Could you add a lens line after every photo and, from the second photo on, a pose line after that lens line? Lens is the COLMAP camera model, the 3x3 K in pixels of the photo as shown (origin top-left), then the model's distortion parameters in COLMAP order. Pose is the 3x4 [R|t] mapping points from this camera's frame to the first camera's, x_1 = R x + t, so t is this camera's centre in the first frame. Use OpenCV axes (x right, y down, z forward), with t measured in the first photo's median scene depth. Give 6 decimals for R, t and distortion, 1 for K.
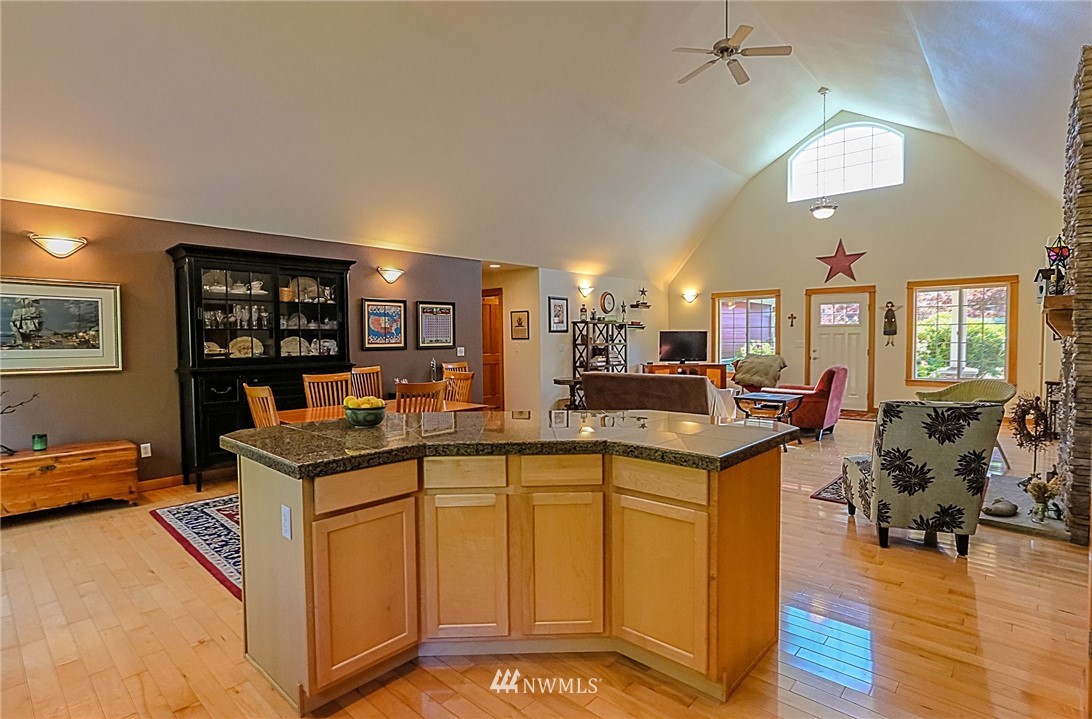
lens RADIAL K [[543.6, 0, 546.0], [0, 543.6, 359.5], [0, 0, 1]] dist [-0.028156, 0.019813]
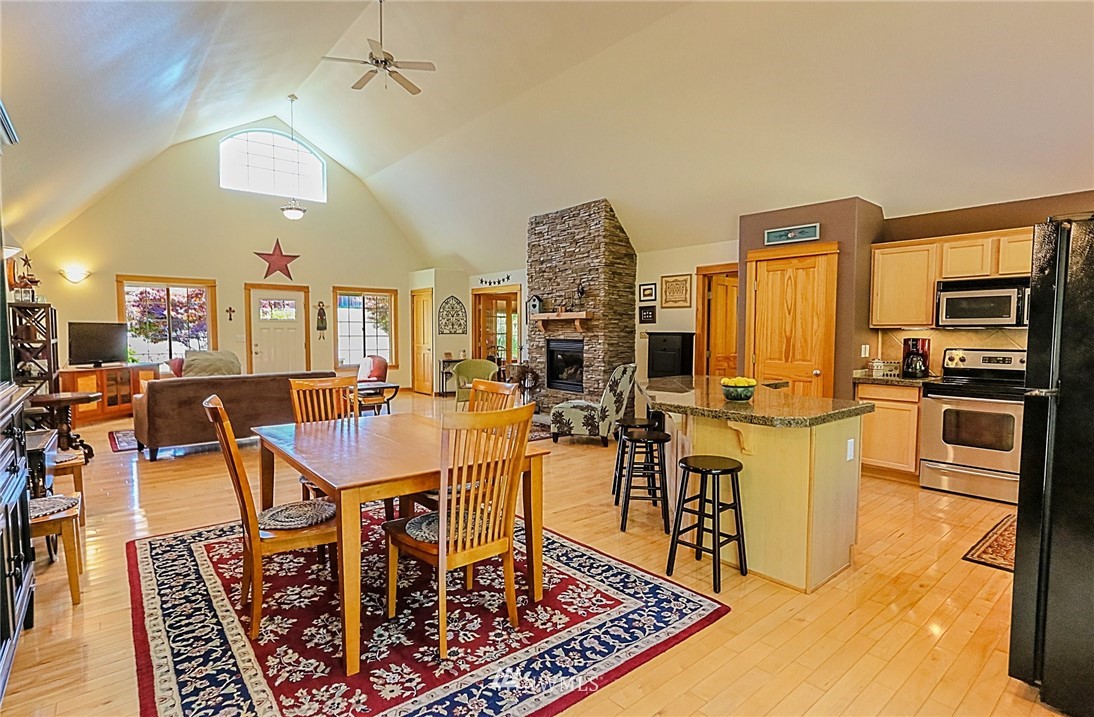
lens RADIAL K [[542.2, 0, 526.2], [0, 542.2, 359.0], [0, 0, 1]] dist [0.017546, 0.001159]
pose [[0.176862, -0.046097, 0.983156, -0.457673], [0.034484, 0.998580, 0.040616, -0.015319], [-0.983631, 0.026720, 0.178201, 0.356140]]
